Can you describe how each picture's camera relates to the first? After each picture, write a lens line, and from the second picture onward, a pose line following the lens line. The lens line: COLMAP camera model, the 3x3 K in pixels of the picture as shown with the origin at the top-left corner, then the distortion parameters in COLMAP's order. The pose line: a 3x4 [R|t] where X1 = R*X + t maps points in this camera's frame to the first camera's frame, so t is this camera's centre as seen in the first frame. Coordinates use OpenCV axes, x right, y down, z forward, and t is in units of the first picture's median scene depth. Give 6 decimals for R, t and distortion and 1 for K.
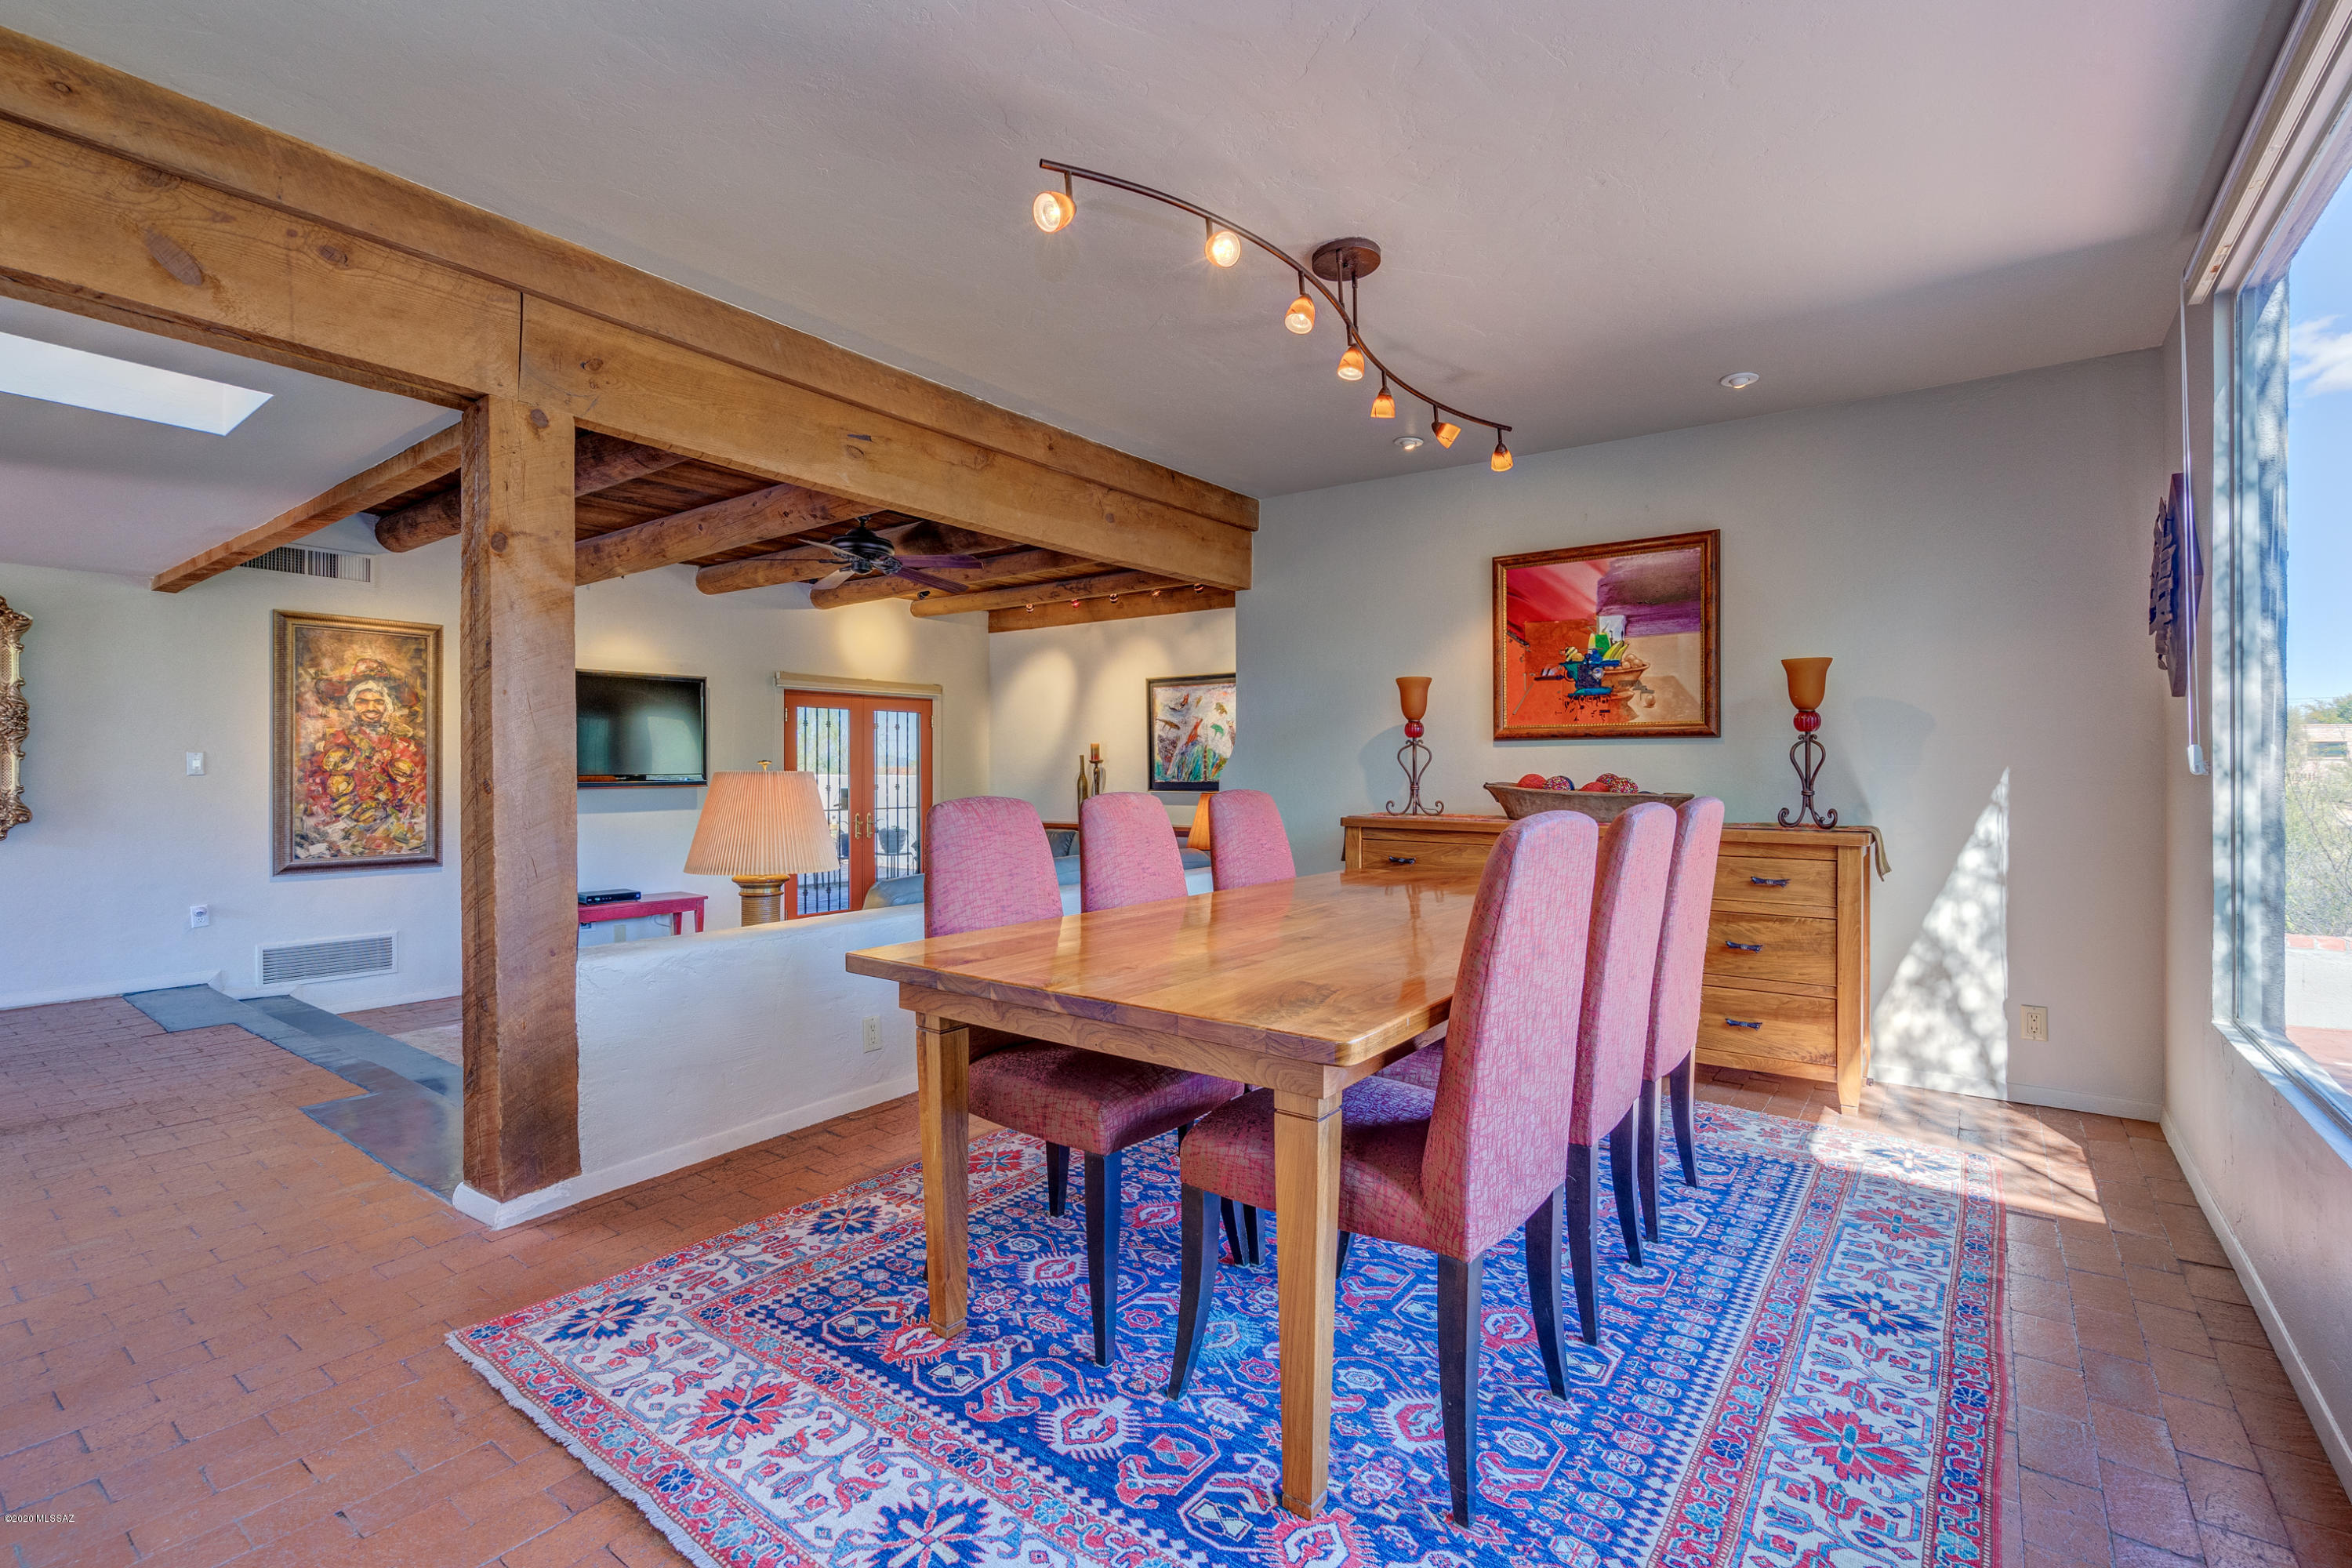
lens RADIAL K [[1070.3, 0, 1224.3], [0, 1070.3, 745.8], [0, 0, 1]] dist [0.001801, 0.000714]
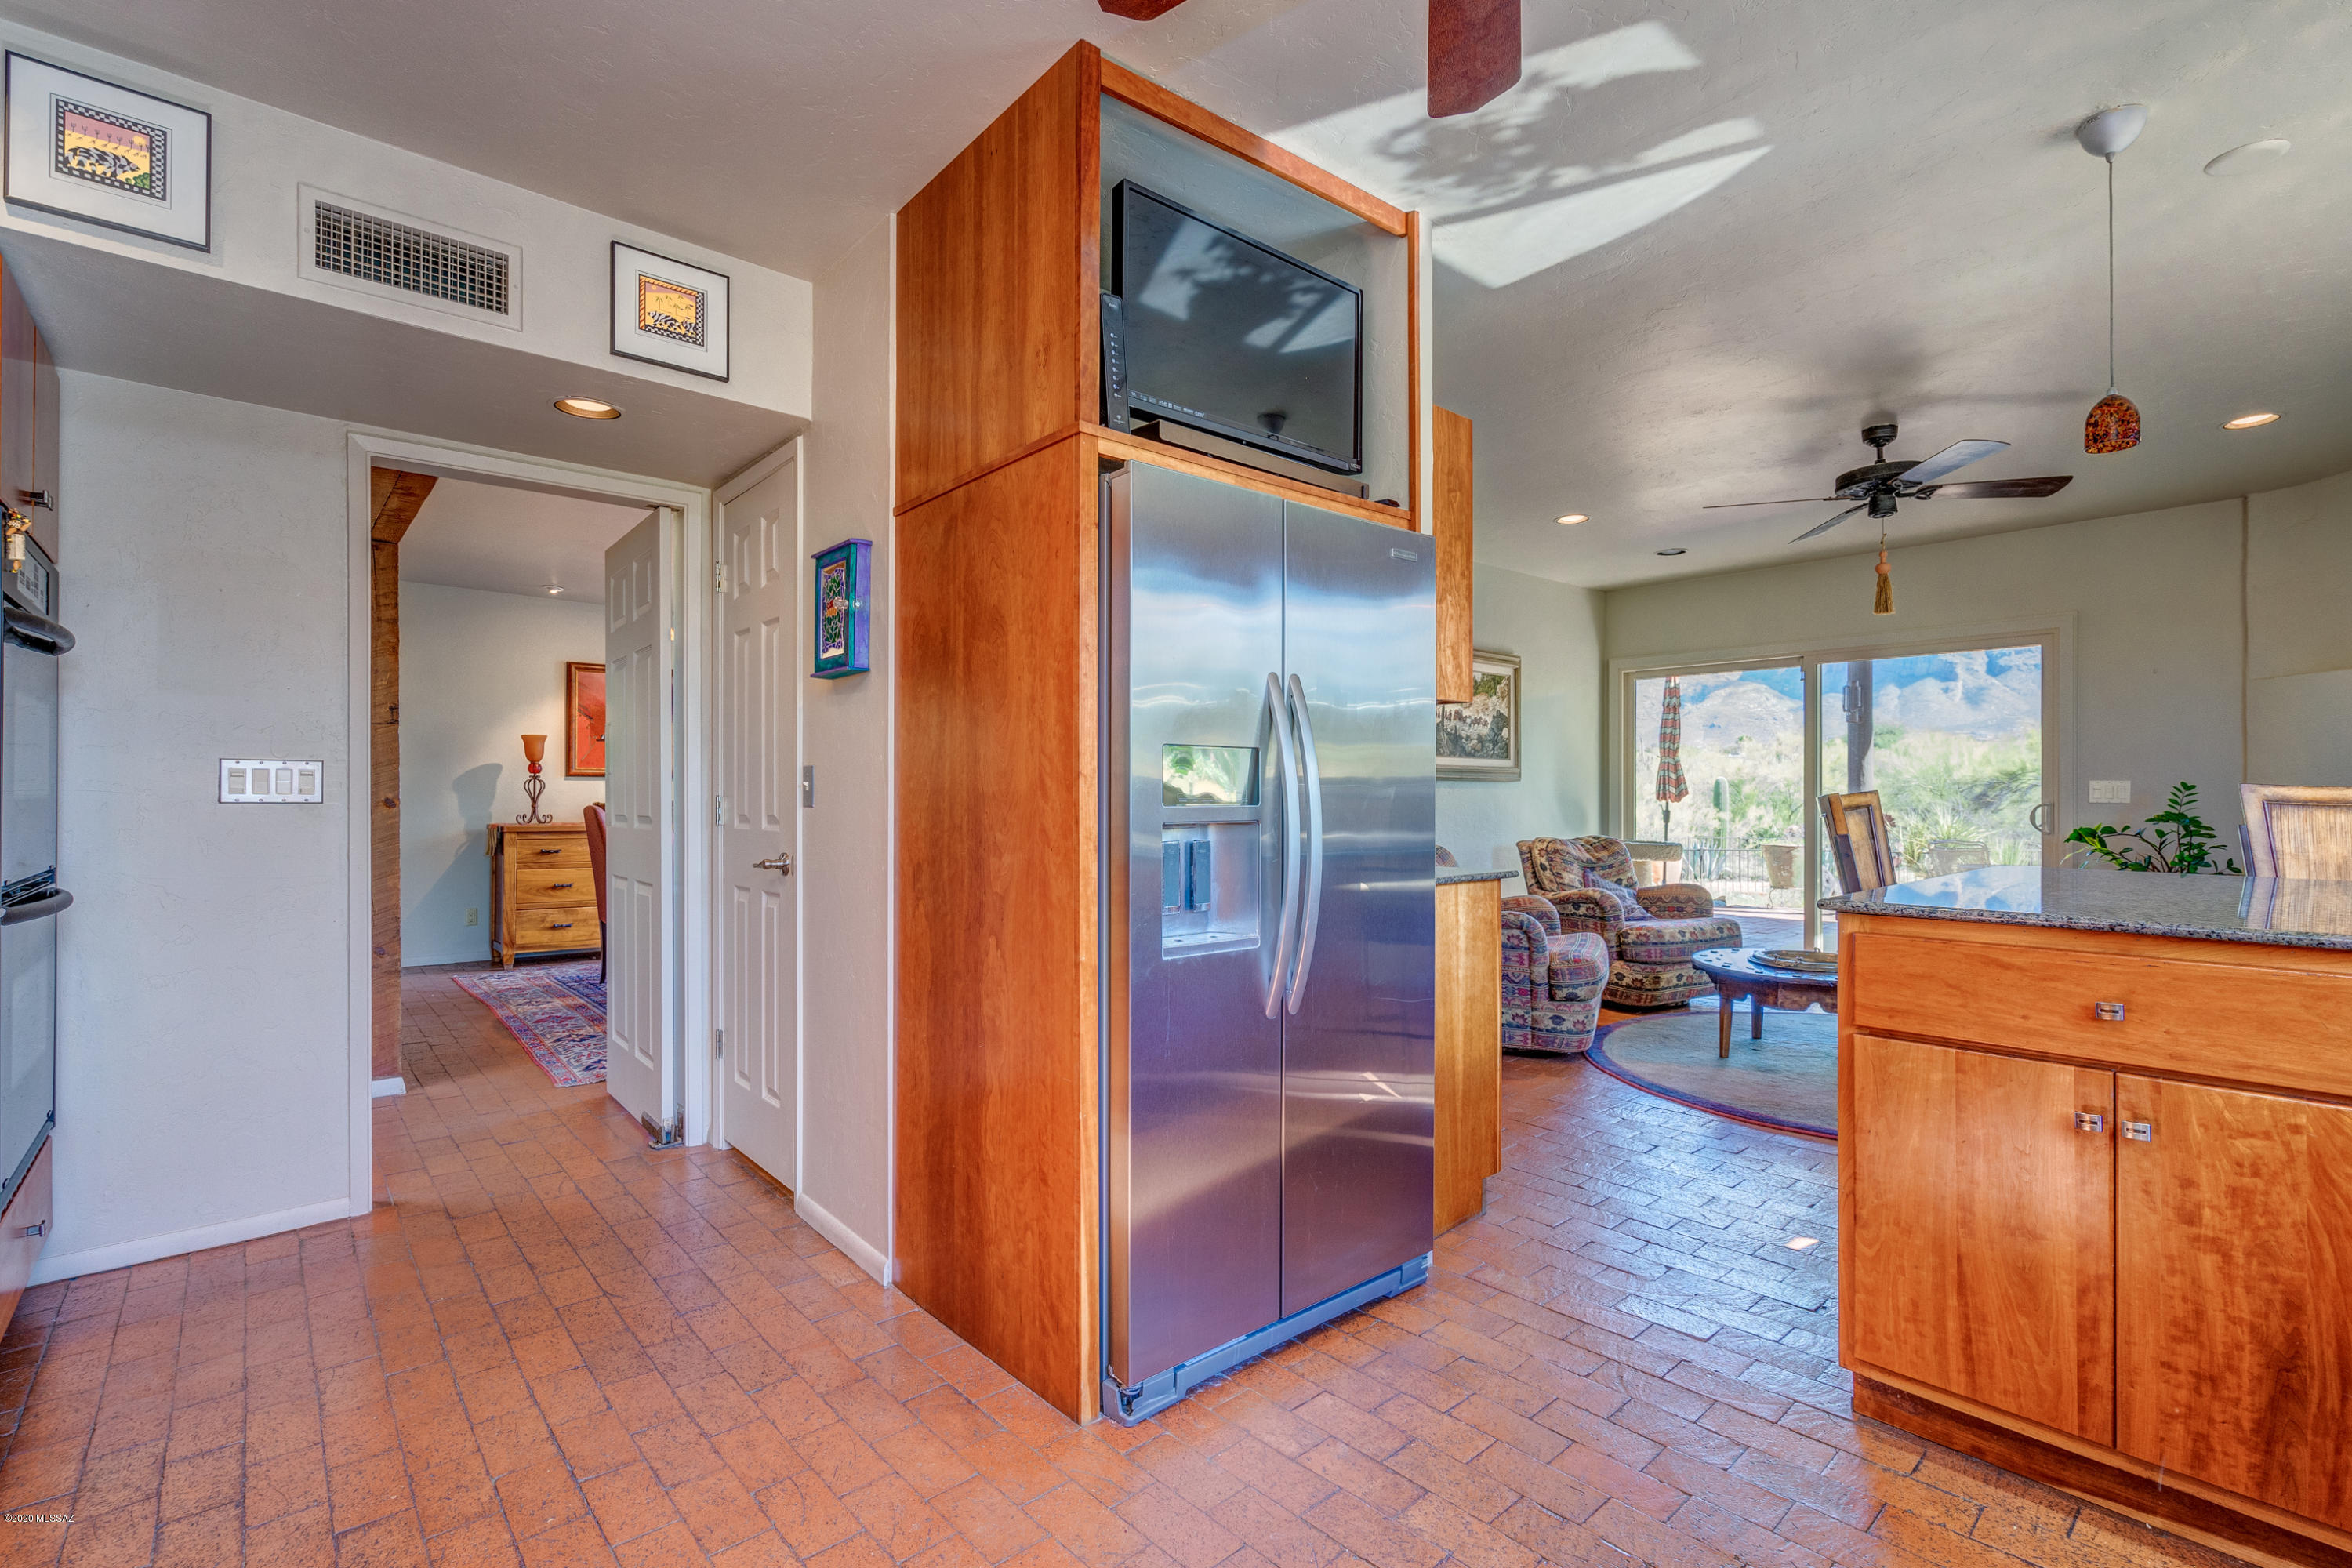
lens RADIAL K [[1064.7, 0, 1171.2], [0, 1064.7, 800.7], [0, 0, 1]] dist [0.001895, 0.000262]
pose [[0.244695, -0.001341, 0.969599, -1.005441], [-0.024982, 0.999658, 0.007687, -0.003391], [-0.969278, -0.026103, 0.244578, -0.249862]]
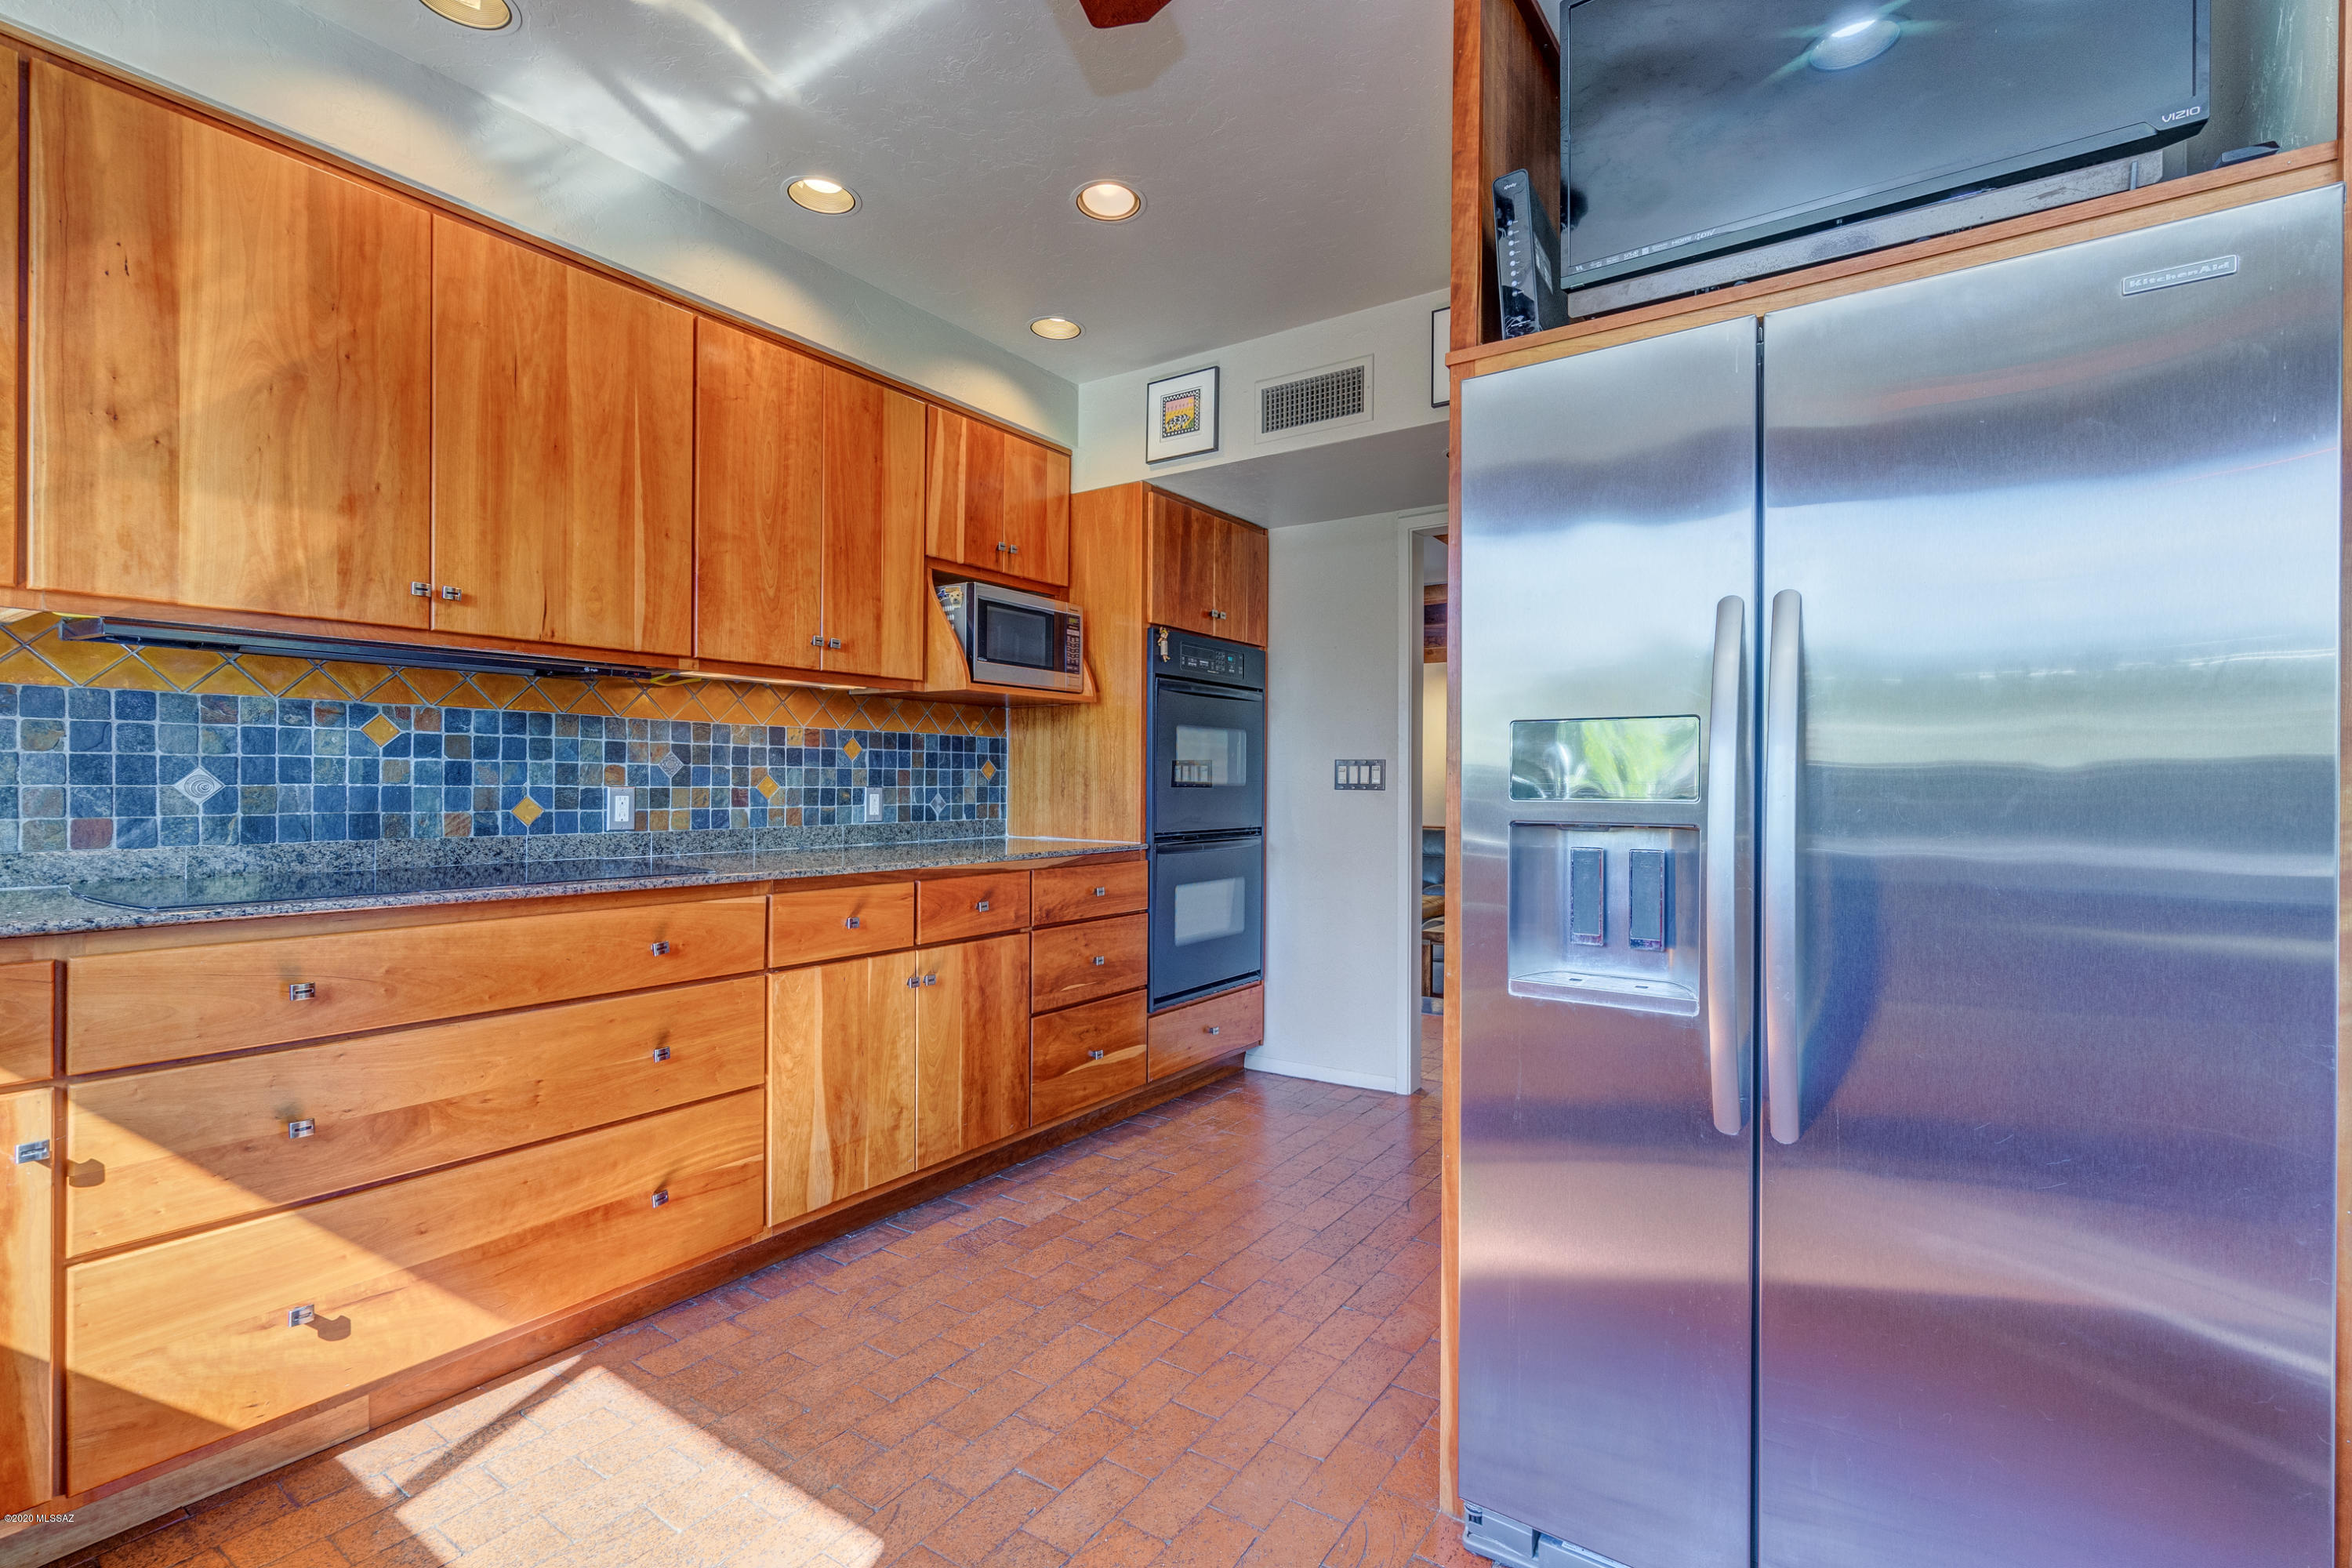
lens RADIAL K [[1057.5, 0, 1182.0], [0, 1057.5, 786.2], [0, 0, 1]] dist [0.002467, 0.000175]
pose [[0.999851, 0.008989, 0.014749, -0.720771], [-0.009380, 0.999602, 0.026592, -0.008460], [-0.014505, -0.026726, 0.999538, -0.460318]]
